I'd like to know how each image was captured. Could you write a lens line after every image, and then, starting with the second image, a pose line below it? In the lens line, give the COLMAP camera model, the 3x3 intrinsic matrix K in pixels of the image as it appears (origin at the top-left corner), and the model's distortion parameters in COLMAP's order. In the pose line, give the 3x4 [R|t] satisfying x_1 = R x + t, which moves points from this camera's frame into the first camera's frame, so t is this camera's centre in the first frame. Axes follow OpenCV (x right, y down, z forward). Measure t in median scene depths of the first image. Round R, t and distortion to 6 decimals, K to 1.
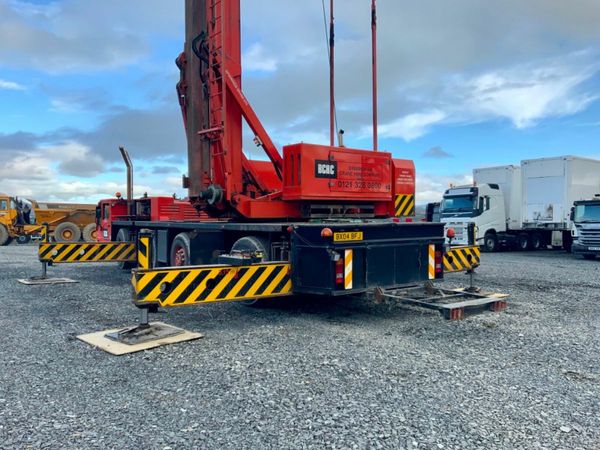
lens RADIAL K [[504.5, 0, 300.0], [0, 504.5, 225.0], [0, 0, 1]] dist [0.100551, -0.200189]
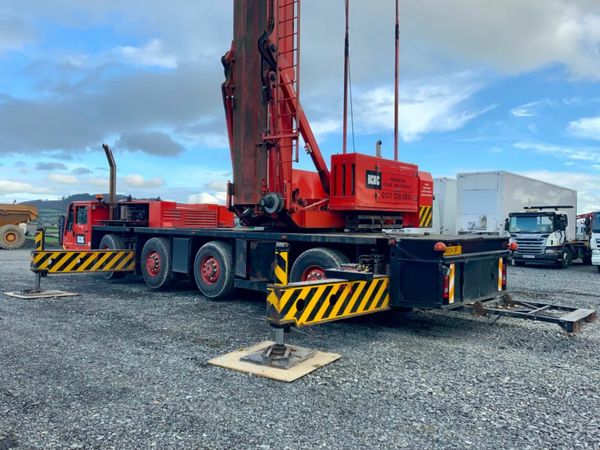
lens RADIAL K [[504.5, 0, 300.0], [0, 504.5, 225.0], [0, 0, 1]] dist [0.100551, -0.200189]
pose [[0.977730, 0.016568, 0.209212, -0.294511], [-0.015124, 0.999850, -0.008498, -0.010686], [-0.209321, 0.005145, 0.977833, 0.055931]]
